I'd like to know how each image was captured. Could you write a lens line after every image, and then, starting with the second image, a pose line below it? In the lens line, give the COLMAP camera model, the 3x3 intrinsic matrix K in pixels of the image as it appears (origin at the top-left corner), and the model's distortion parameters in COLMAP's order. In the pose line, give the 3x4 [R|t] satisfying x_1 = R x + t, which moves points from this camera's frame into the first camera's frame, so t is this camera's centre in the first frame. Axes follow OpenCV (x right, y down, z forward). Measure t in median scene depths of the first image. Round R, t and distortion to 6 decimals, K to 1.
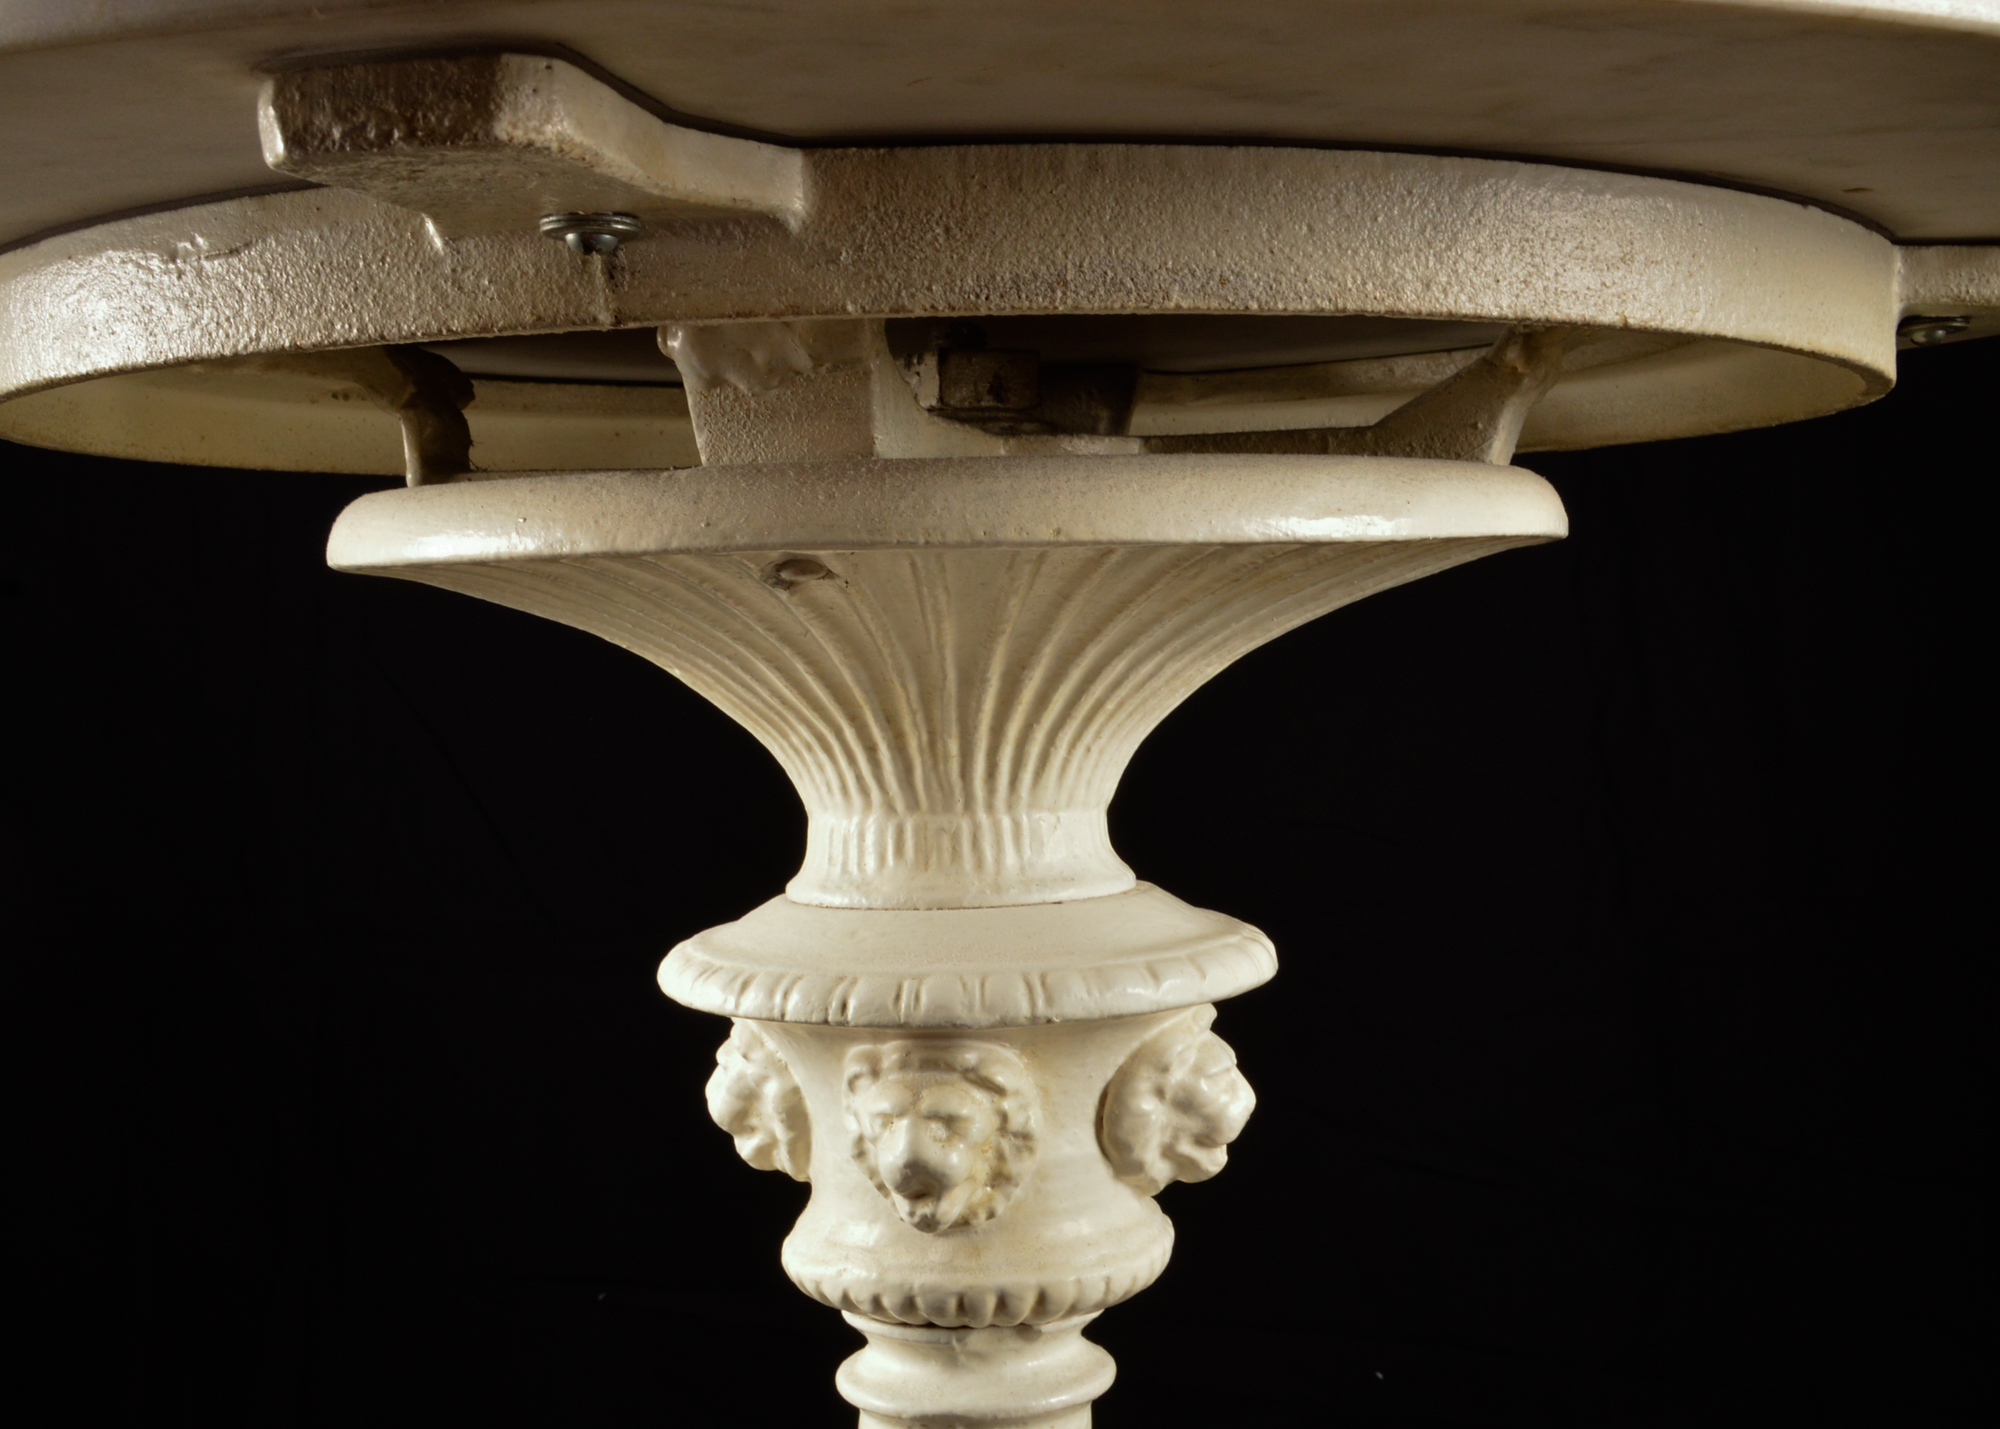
lens RADIAL K [[2725.5, 0, 1000.0], [0, 2725.5, 714.5], [0, 0, 1]] dist [-0.062591, -0.031639]
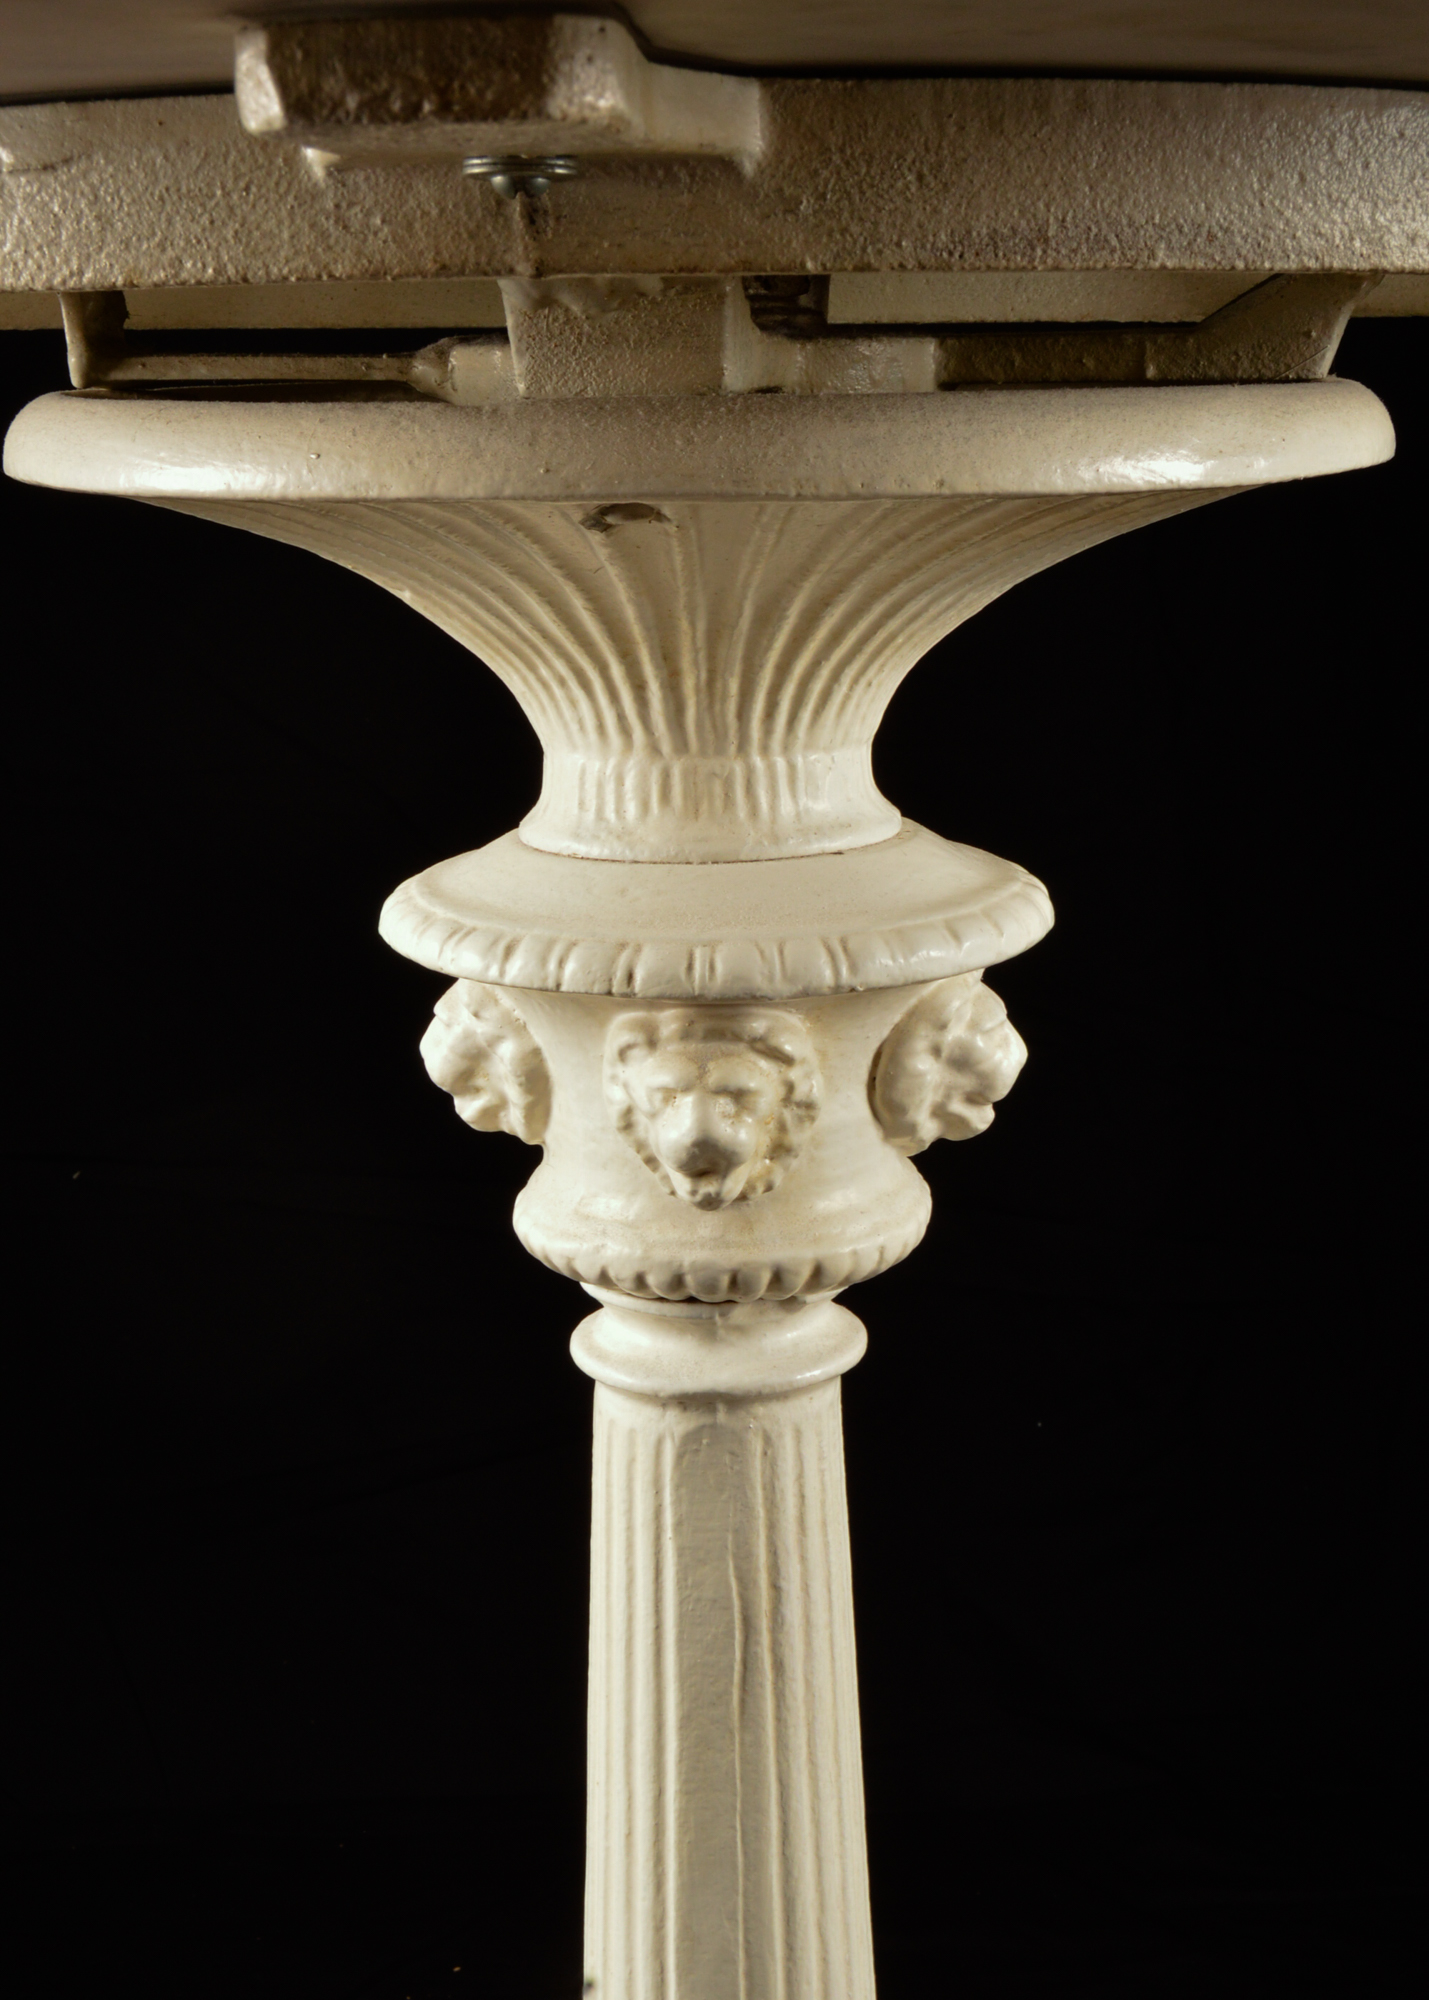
lens RADIAL K [[2981.6, 0, 714.5], [0, 2981.6, 1000.0], [0, 0, 1]] dist [-0.051032, -0.050147]
pose [[0.992234, -0.016165, 0.123332, -0.147467], [-0.005727, 0.984530, 0.175121, -0.058883], [-0.124255, -0.174467, 0.976792, 0.013935]]
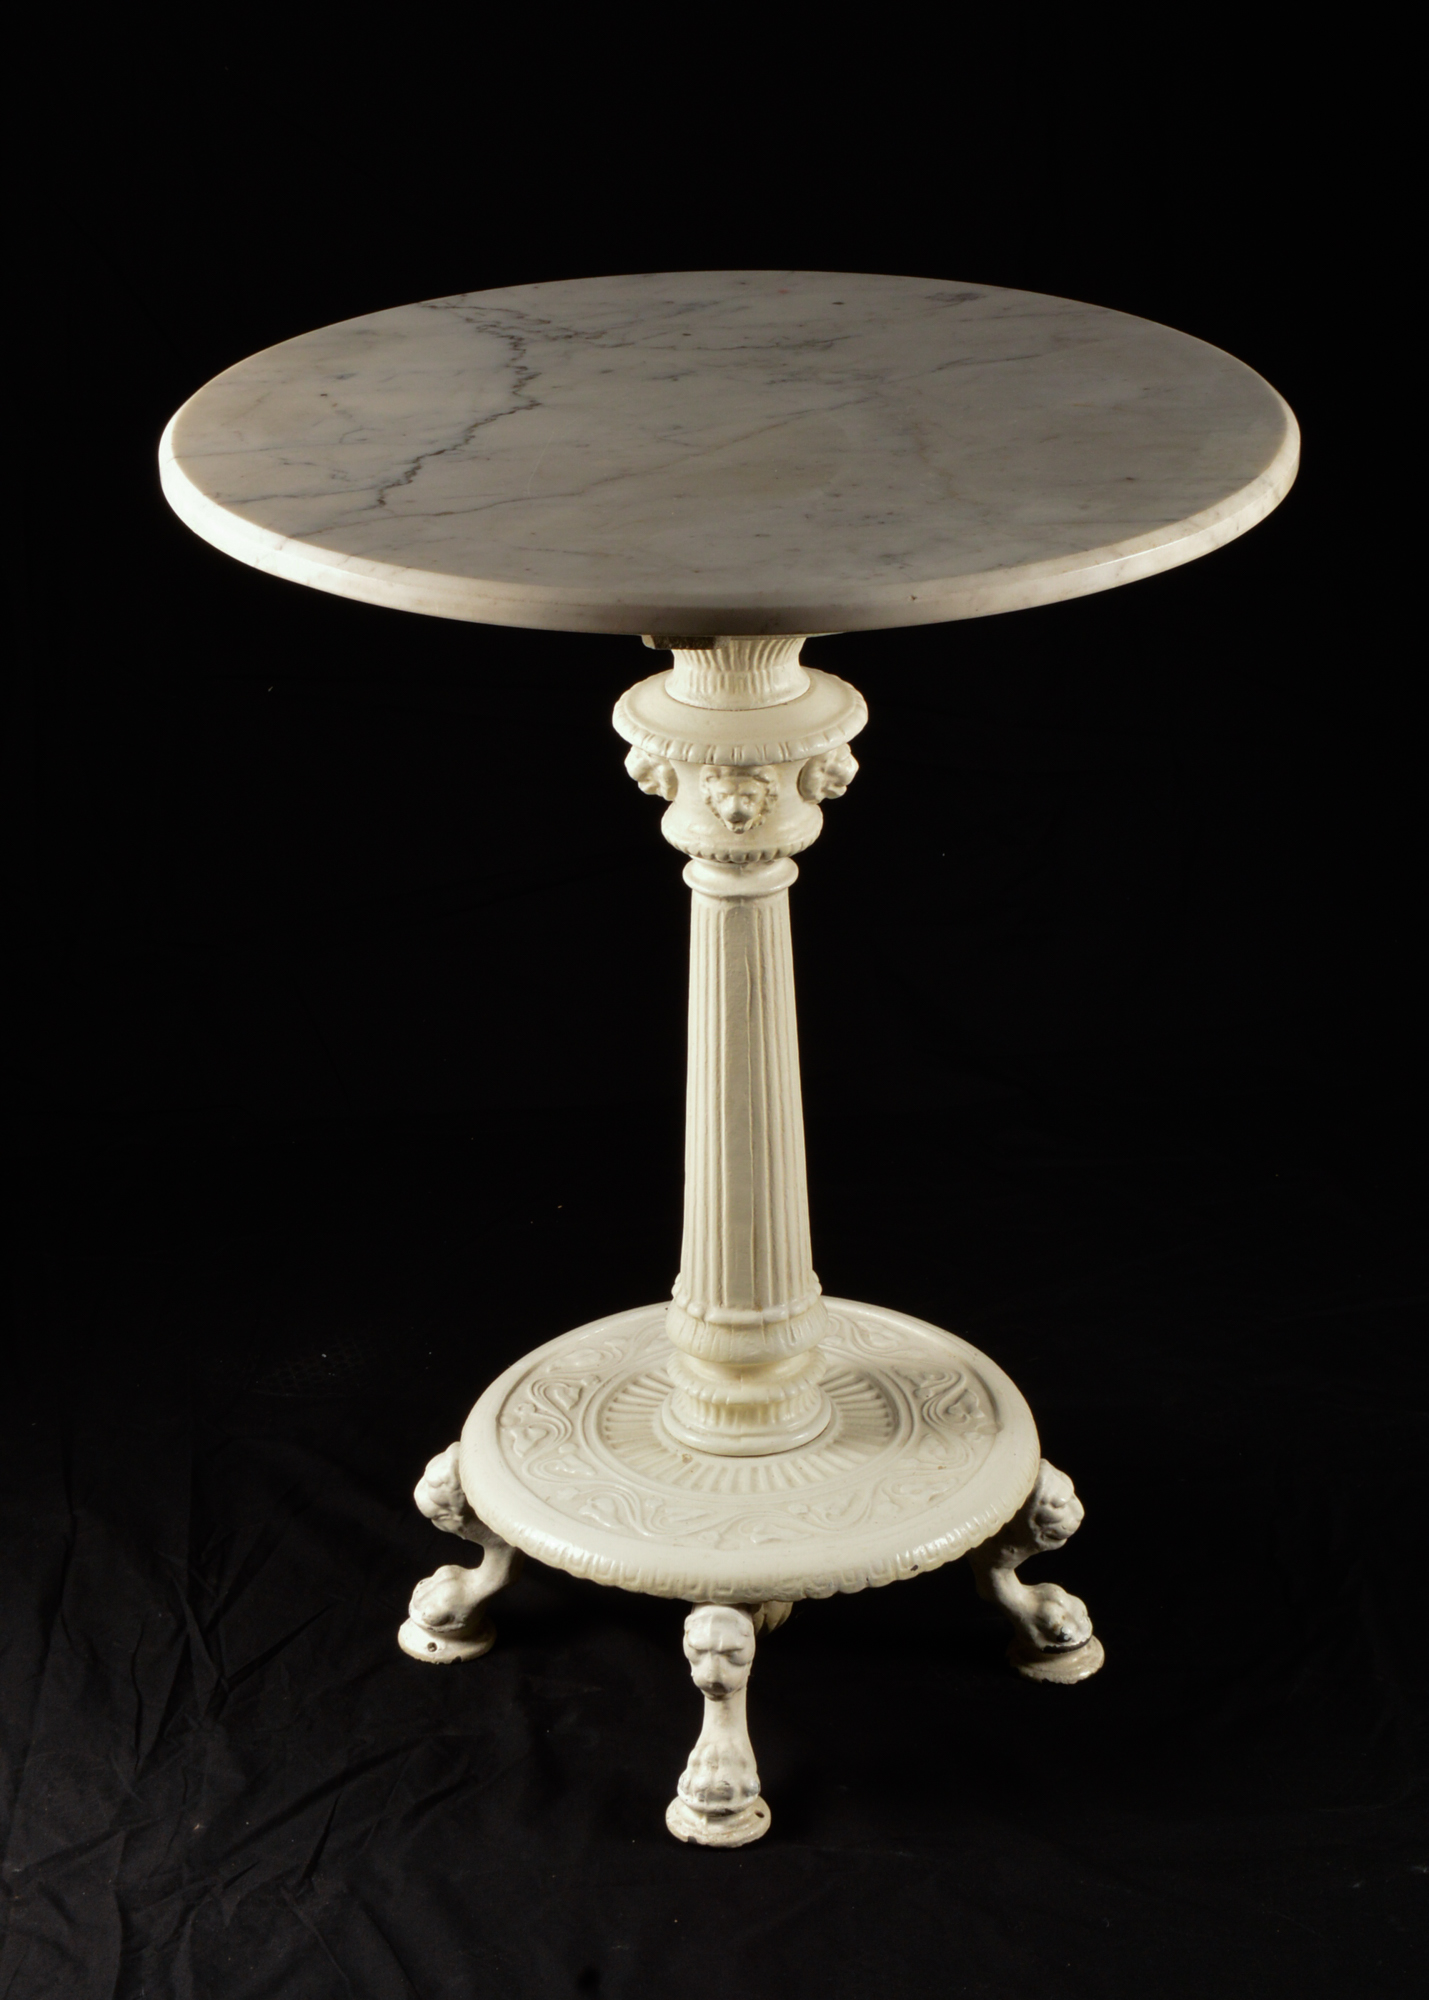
lens RADIAL K [[4880.8, 0, 675.6], [0, 4880.8, 955.4], [0, 0, 1]] dist [-0.062902, -0.264185]
pose [[0.991122, -0.046965, 0.124383, -0.662108], [-0.000975, 0.932939, 0.360034, -1.359791], [-0.132951, -0.356959, 0.924610, -3.293943]]
